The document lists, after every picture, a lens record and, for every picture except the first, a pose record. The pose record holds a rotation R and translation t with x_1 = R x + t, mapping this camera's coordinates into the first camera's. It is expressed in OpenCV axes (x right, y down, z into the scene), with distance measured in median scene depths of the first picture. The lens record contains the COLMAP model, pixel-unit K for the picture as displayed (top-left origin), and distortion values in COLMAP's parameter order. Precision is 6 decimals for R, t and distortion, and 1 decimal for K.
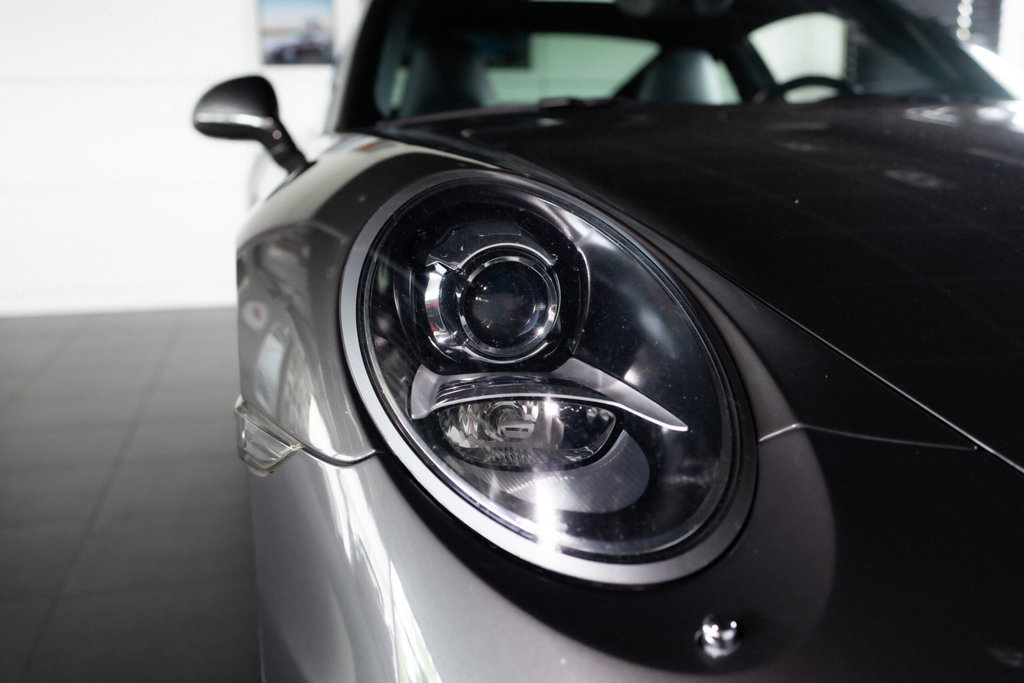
lens RADIAL K [[1041.5, 0, 510.6], [0, 1041.5, 342.0], [0, 0, 1]] dist [0.004608, 0.000000]
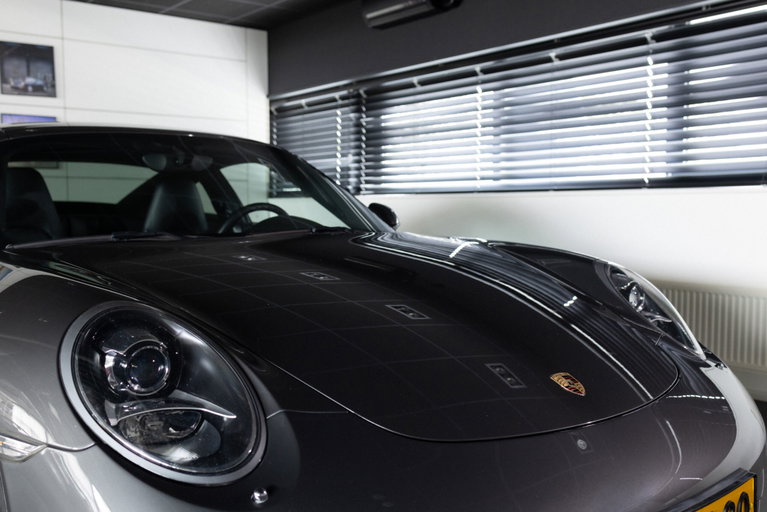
lens RADIAL K [[780.1, 0, 381.0], [0, 780.1, 255.9], [0, 0, 1]] dist [0.004608, 0.000000]
pose [[0.904095, -0.018954, 0.426912, -0.258416], [0.068955, 0.992395, -0.101971, -0.069183], [-0.421732, 0.121630, 0.898525, -0.707406]]
